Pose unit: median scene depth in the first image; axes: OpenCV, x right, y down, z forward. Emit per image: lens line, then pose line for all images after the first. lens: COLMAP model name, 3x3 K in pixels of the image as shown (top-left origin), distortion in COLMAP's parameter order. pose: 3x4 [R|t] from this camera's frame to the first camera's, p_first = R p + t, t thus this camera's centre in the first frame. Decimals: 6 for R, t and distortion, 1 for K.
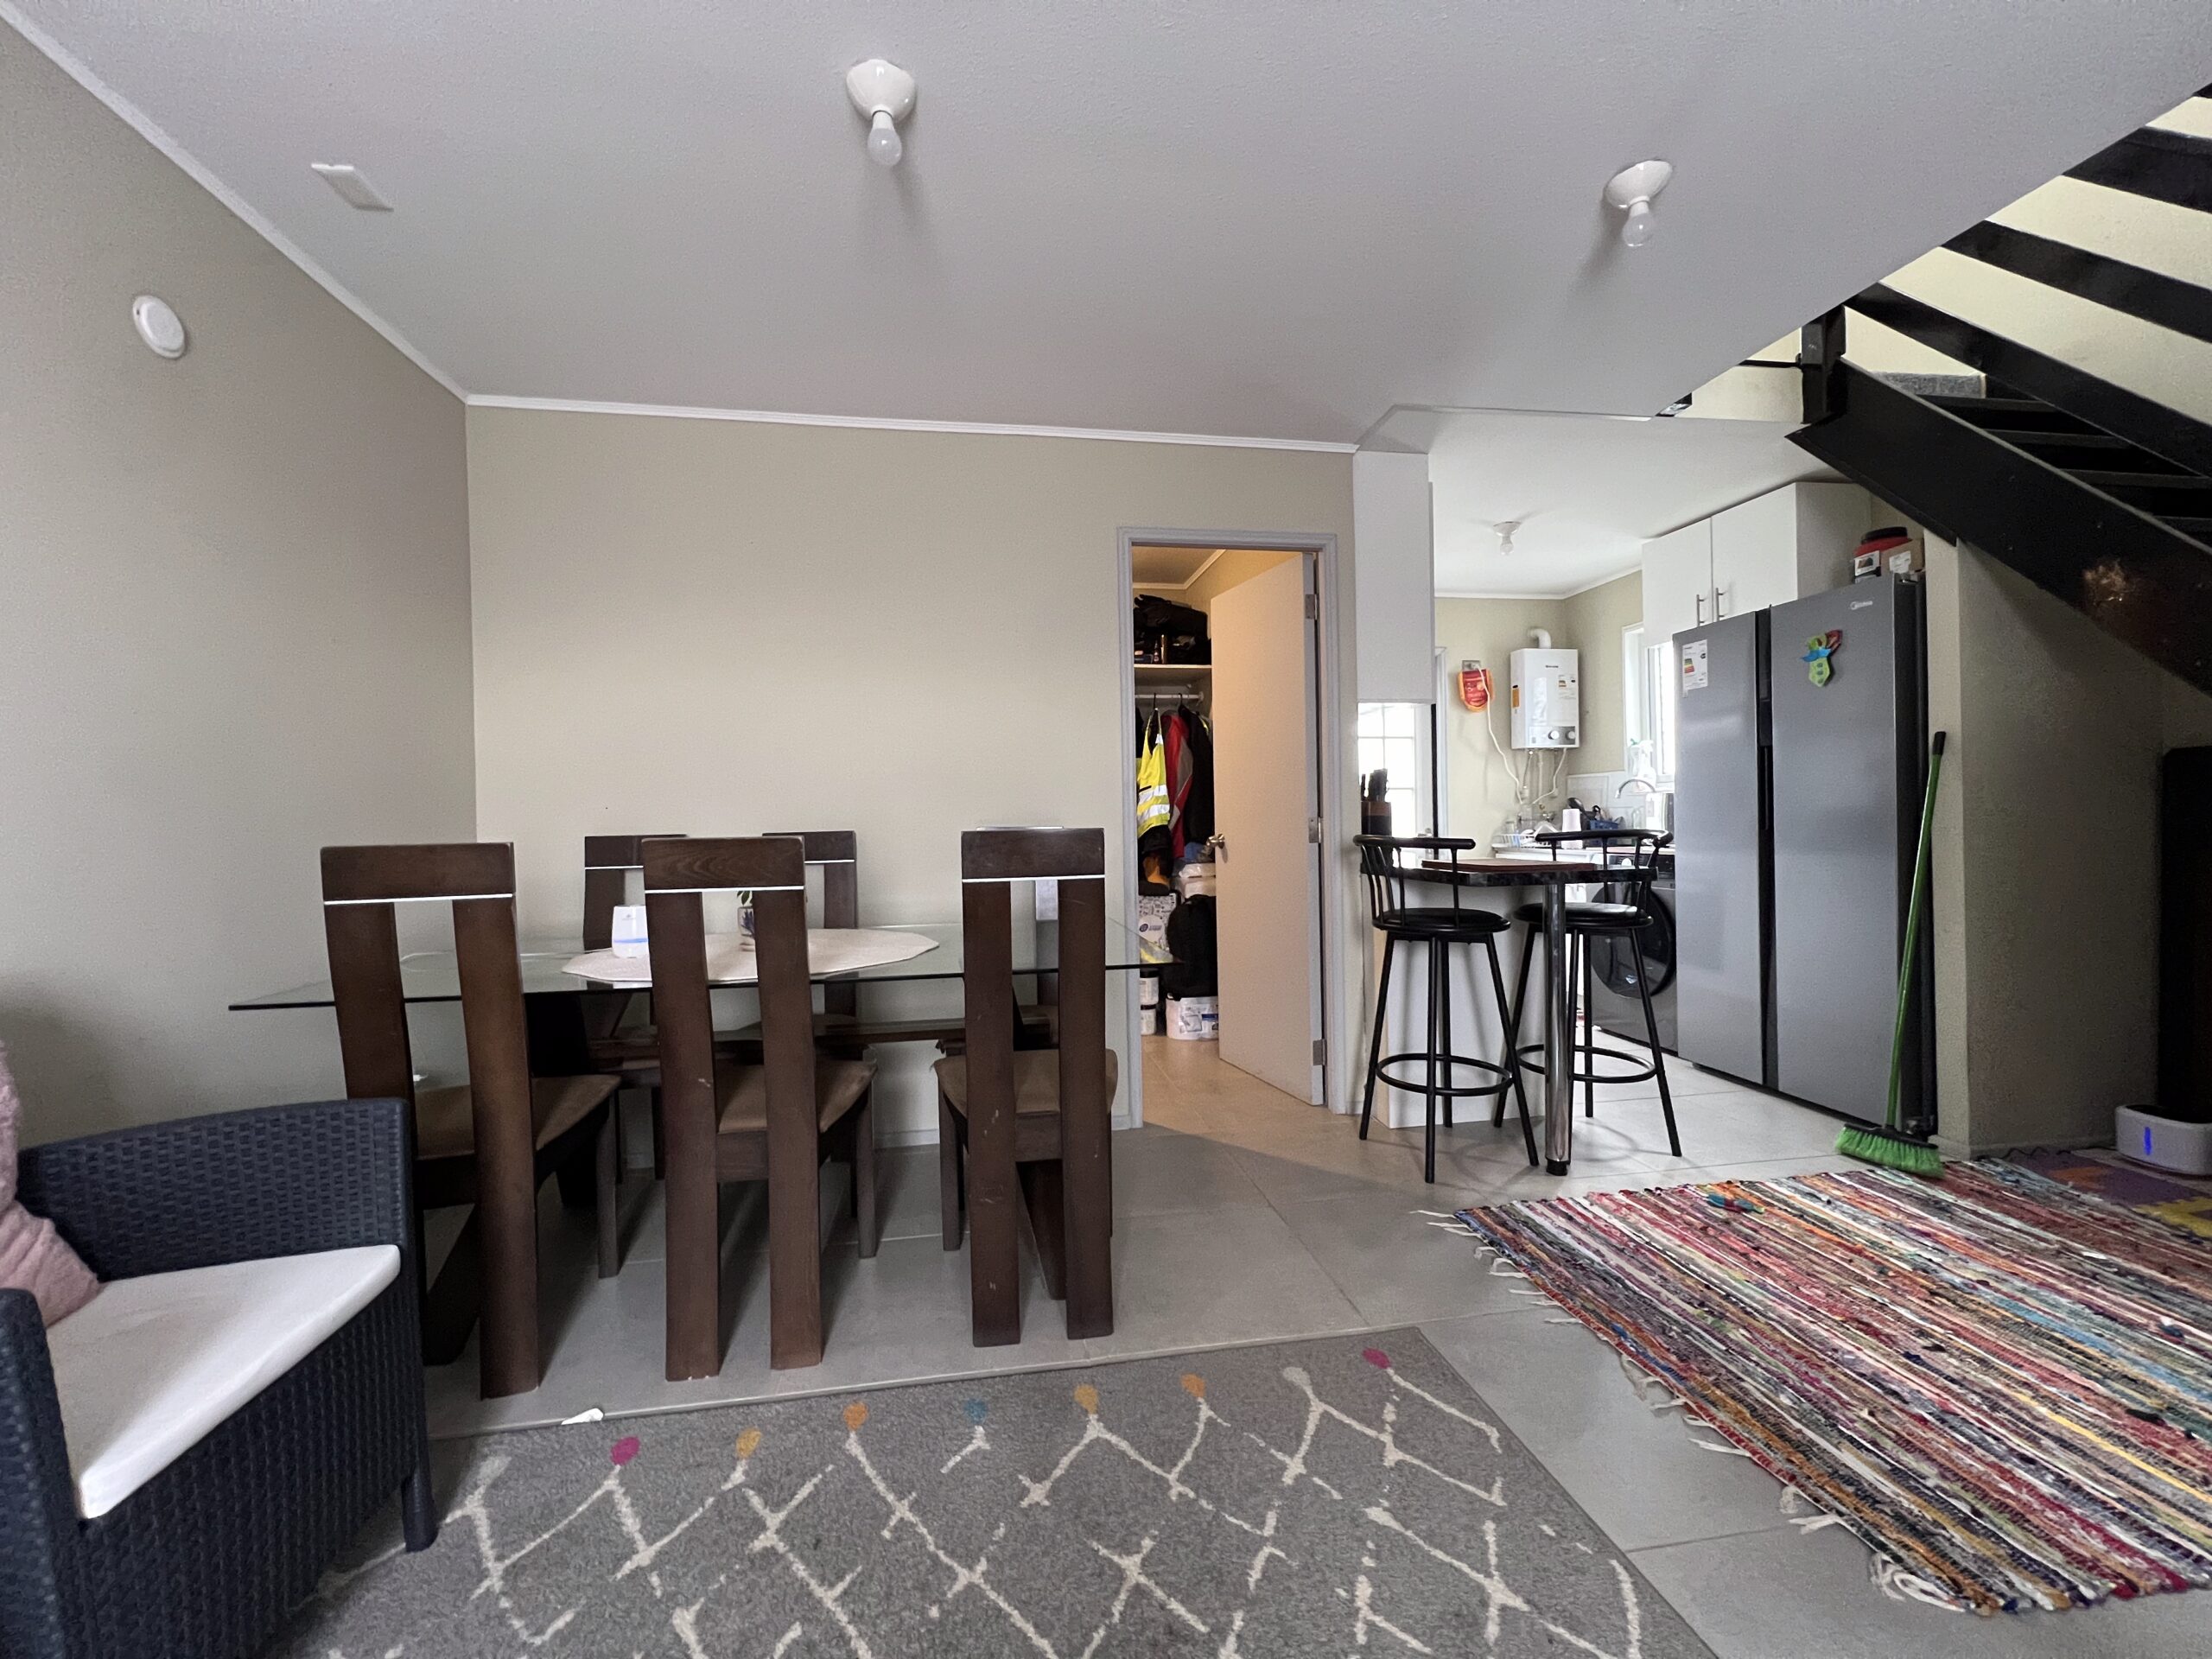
lens RADIAL K [[883.4, 0, 1097.4], [0, 883.4, 824.4], [0, 0, 1]] dist [-0.002442, 0.000869]
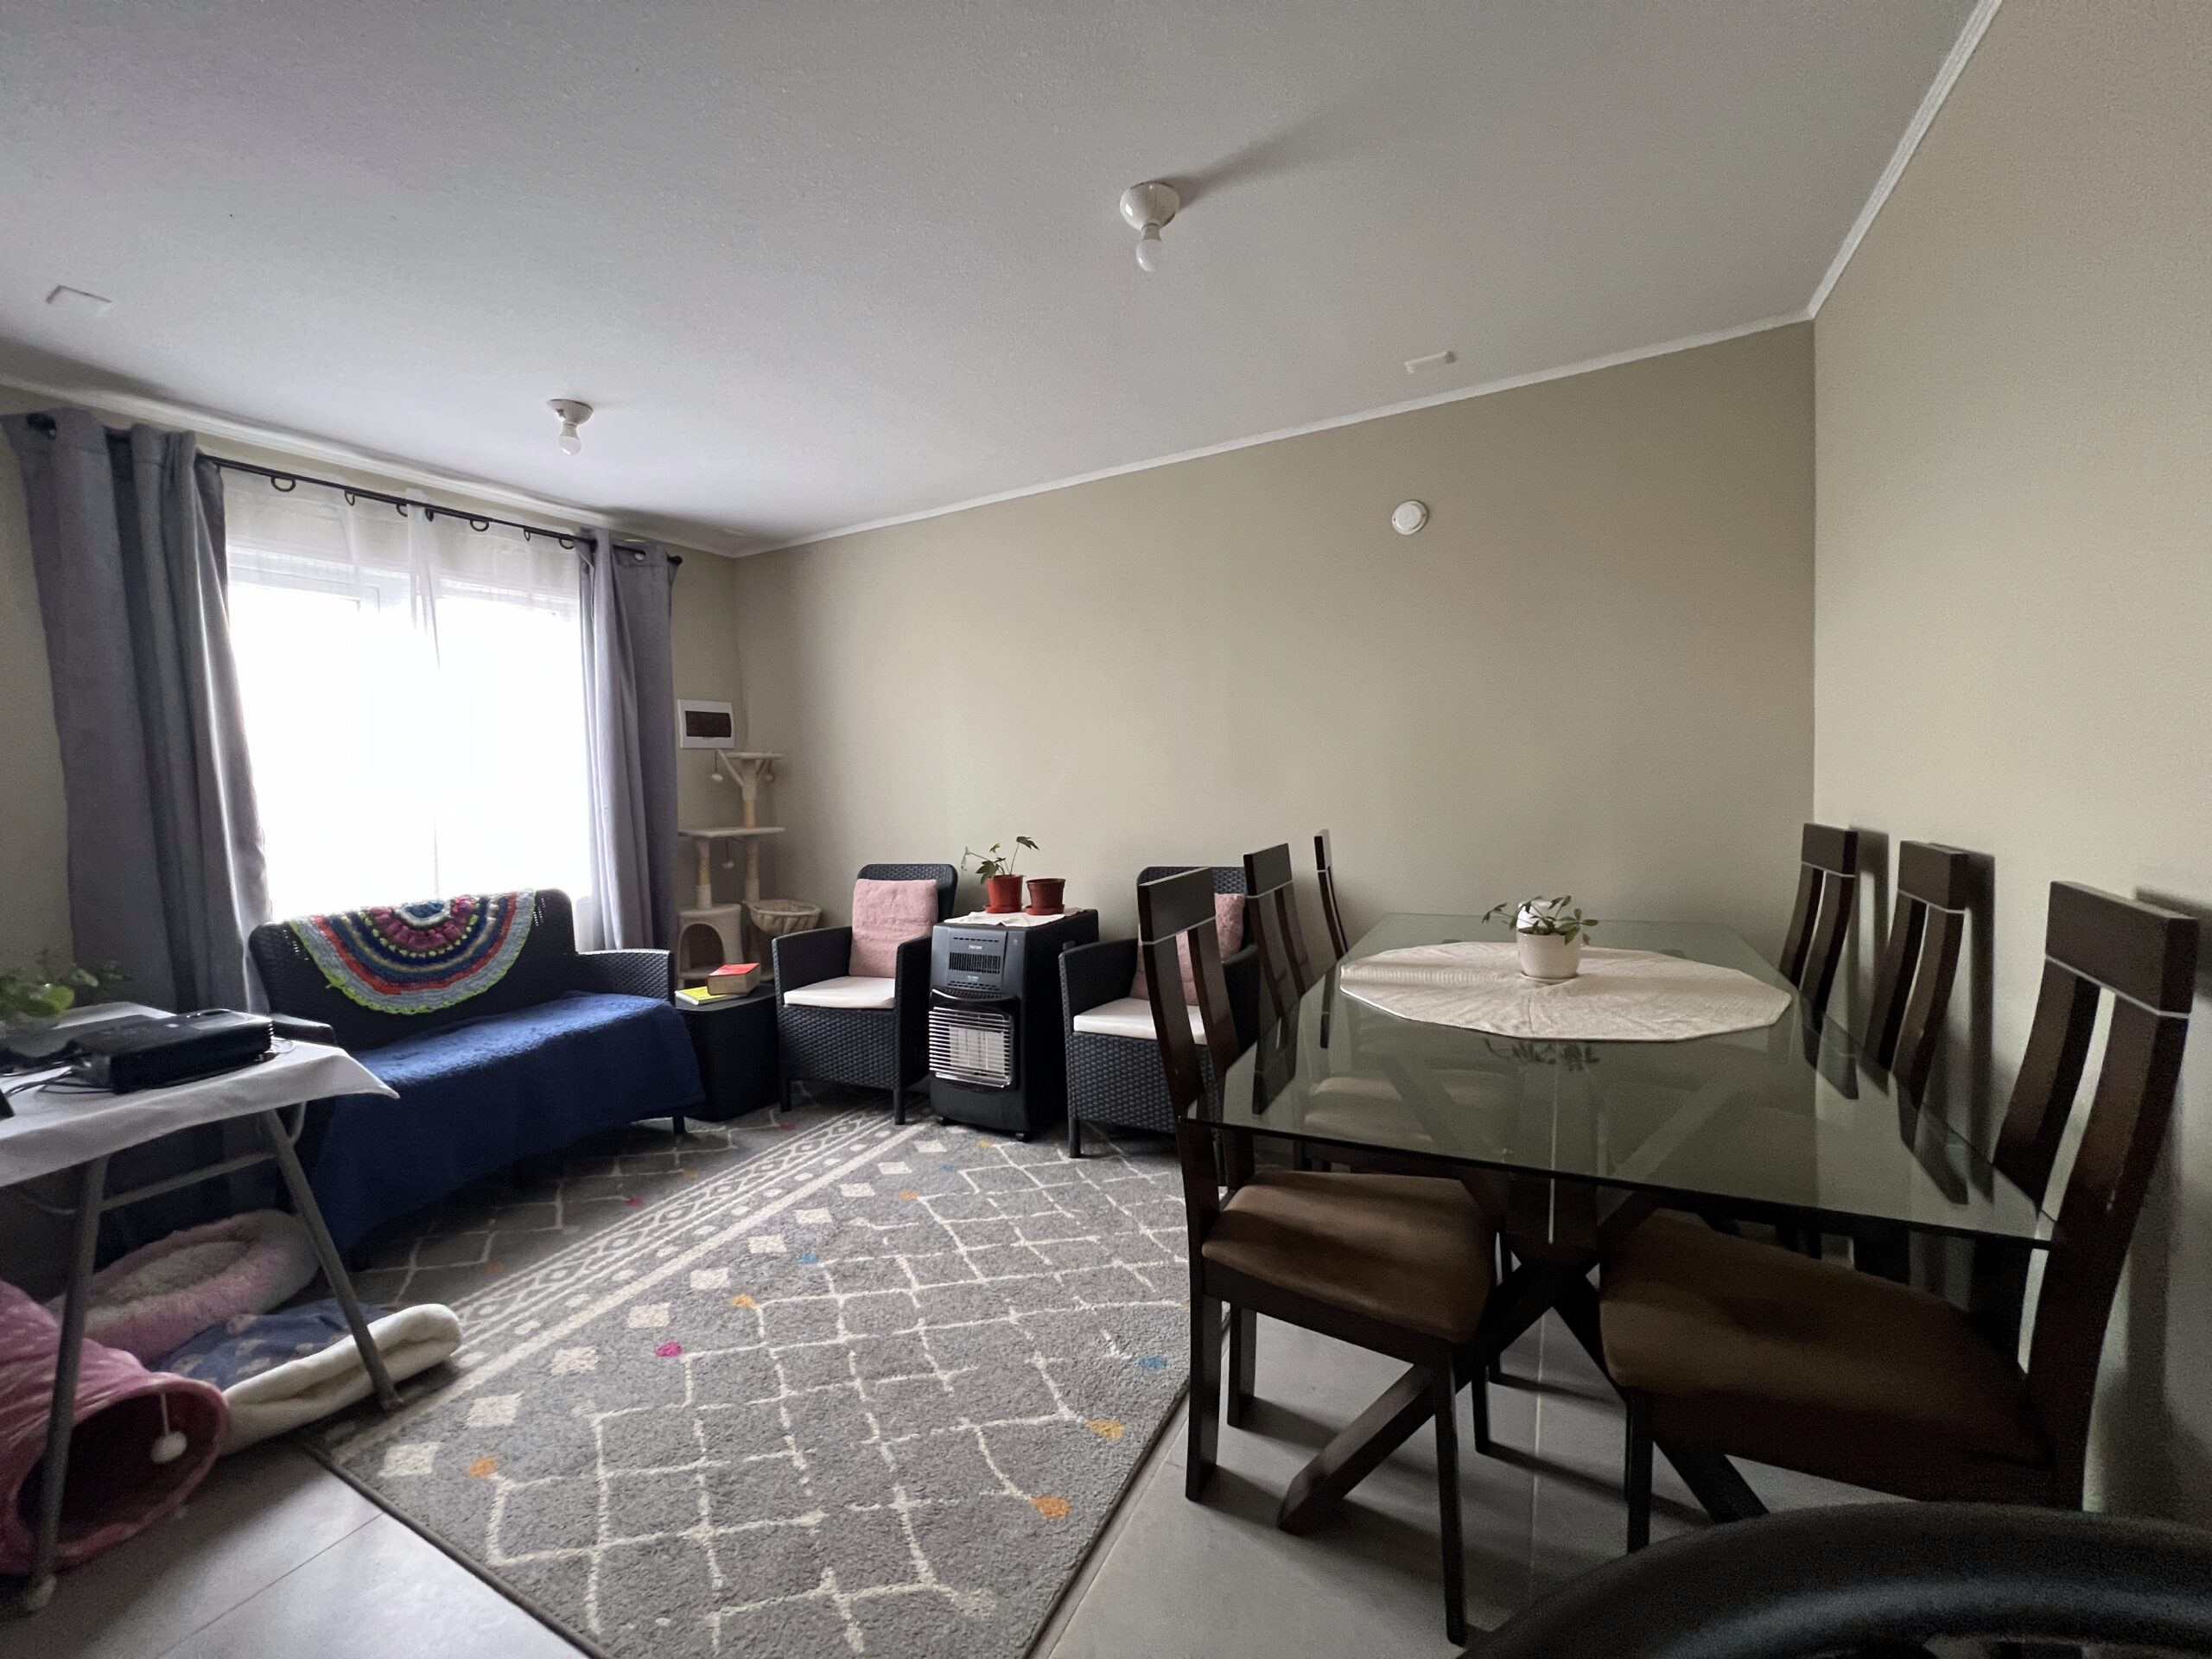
lens RADIAL K [[883.4, 0, 1097.3], [0, 883.4, 828.6], [0, 0, 1]] dist [-0.002442, 0.000869]
pose [[-0.596768, 0.089022, -0.797461, 0.454153], [0.050043, 0.996021, 0.073739, -0.075032], [0.800852, 0.004098, -0.598848, 0.966898]]
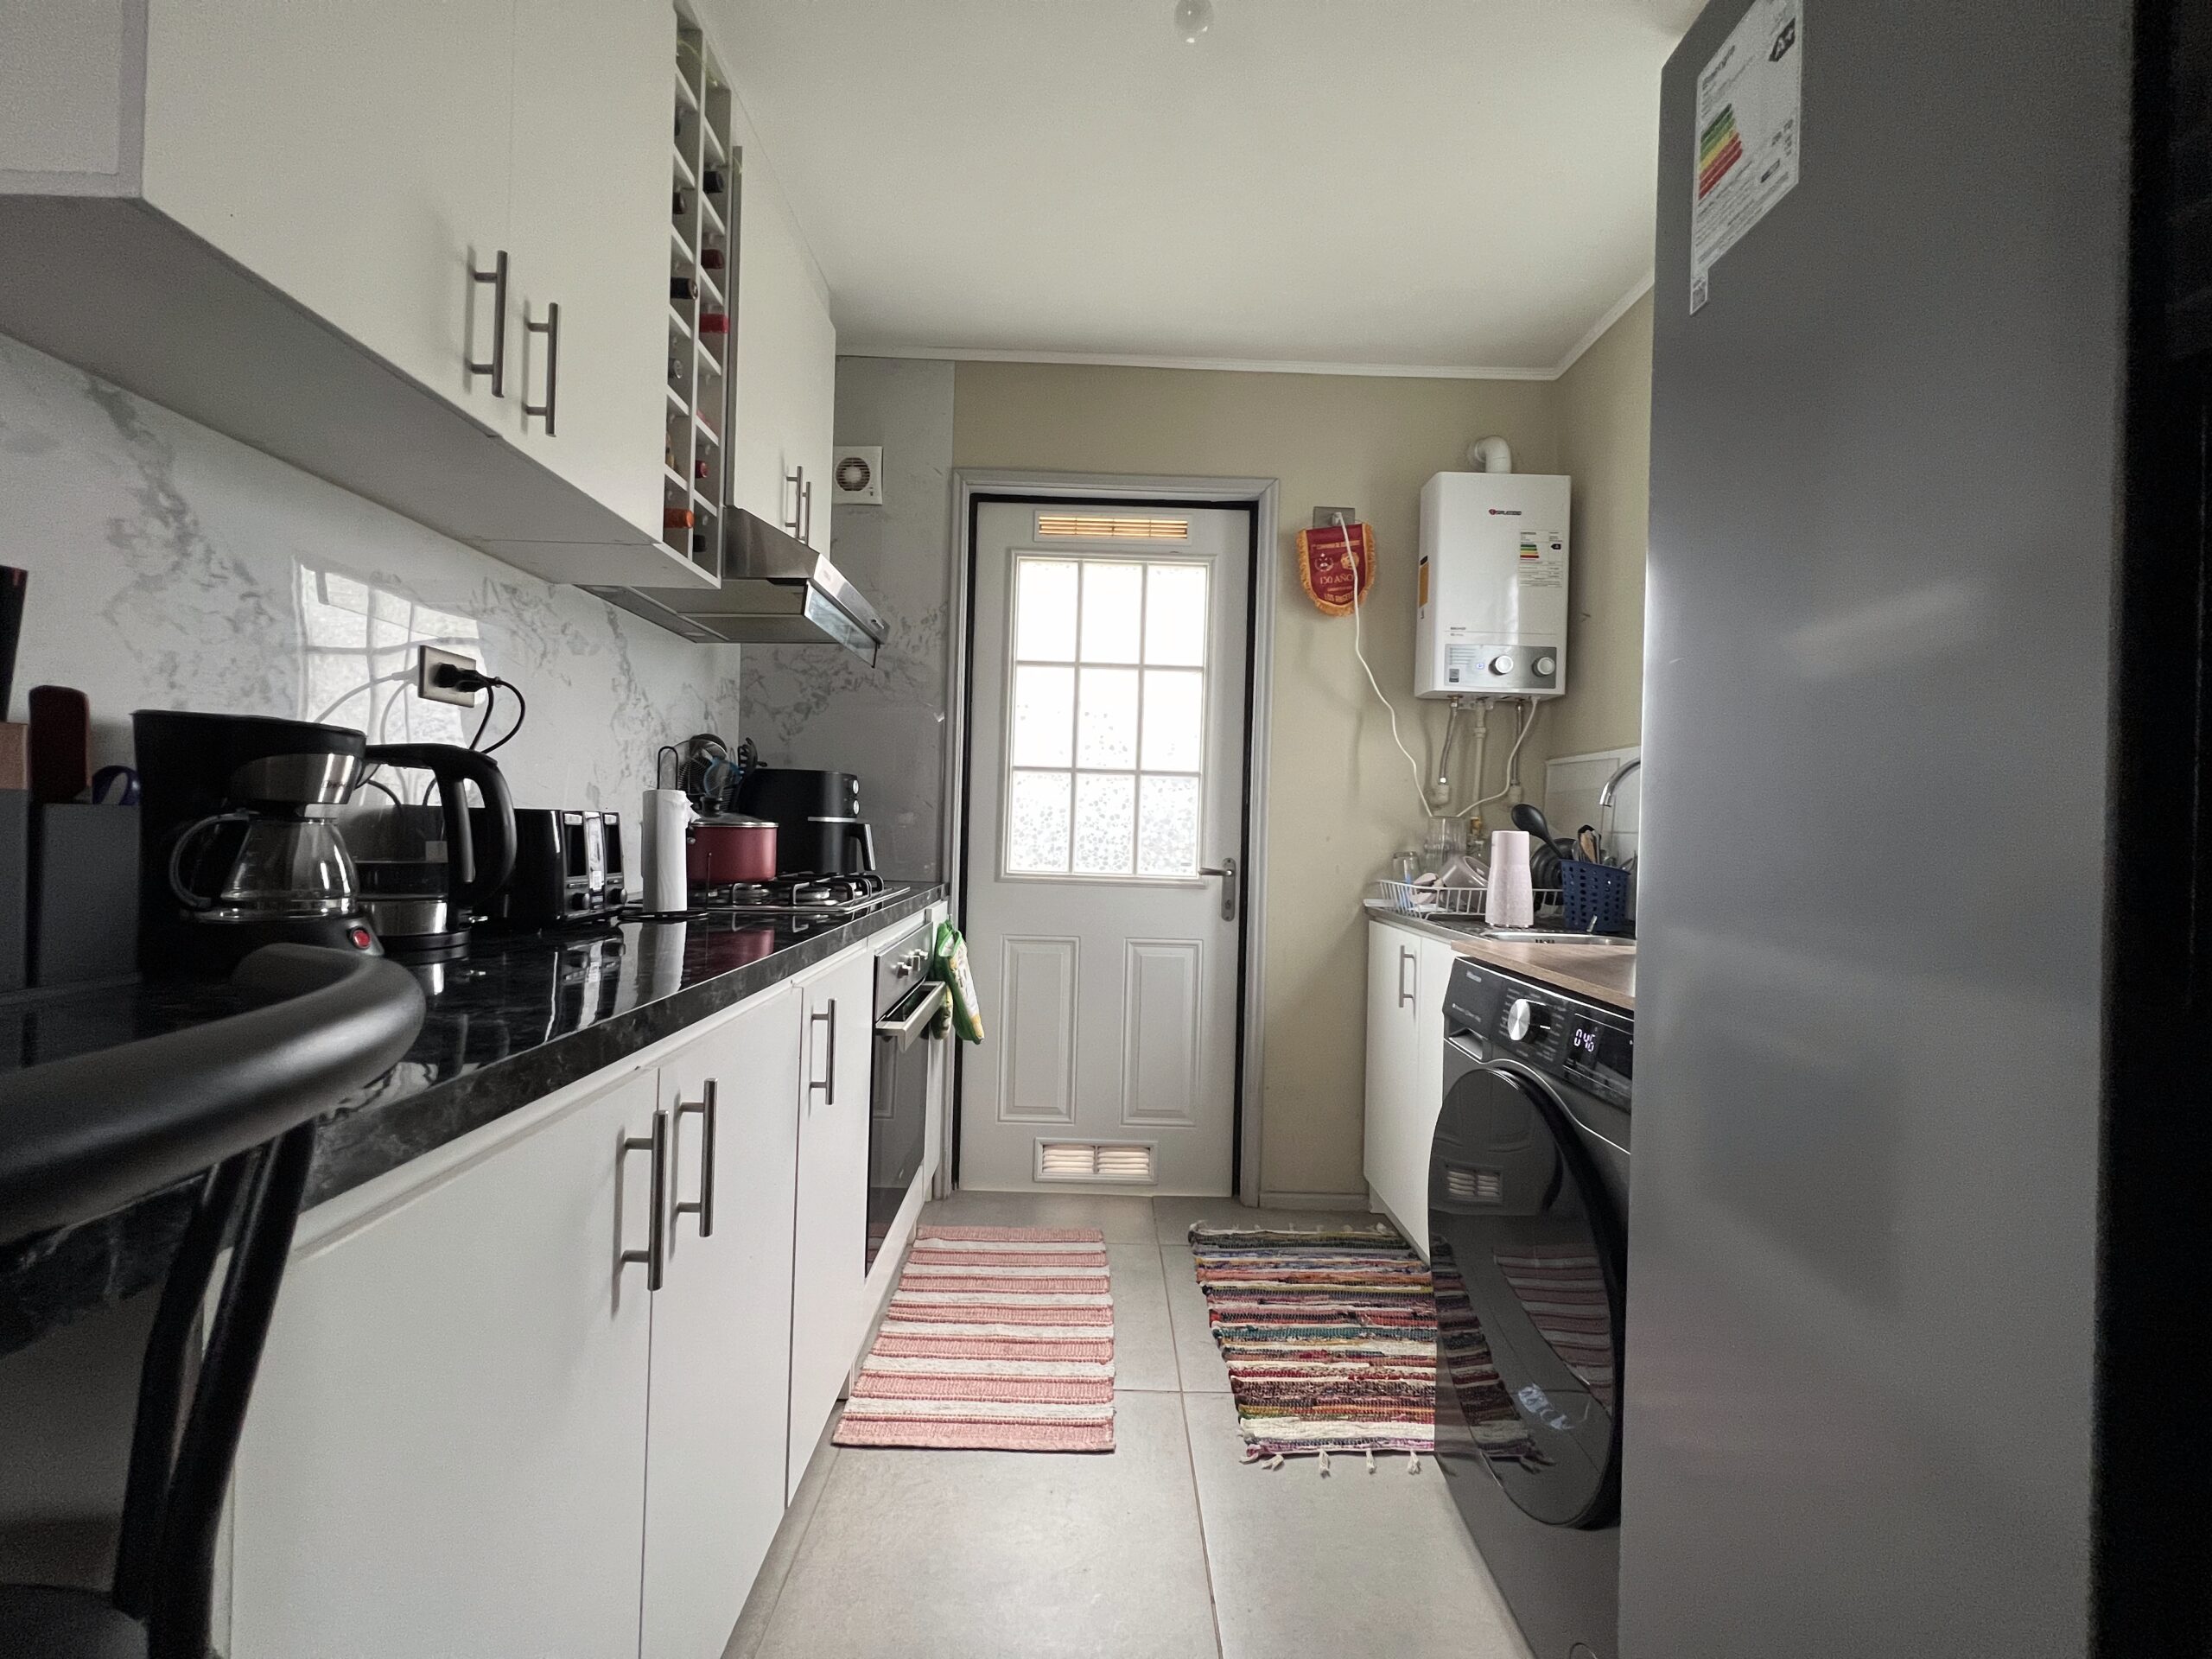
lens RADIAL K [[883.4, 0, 1097.1], [0, 883.4, 828.2], [0, 0, 1]] dist [-0.002442, 0.000869]
pose [[0.987887, 0.045210, -0.148442, 0.749758], [-0.046100, 0.998934, -0.002560, -0.014906], [0.148168, 0.009372, 0.988918, 1.028671]]
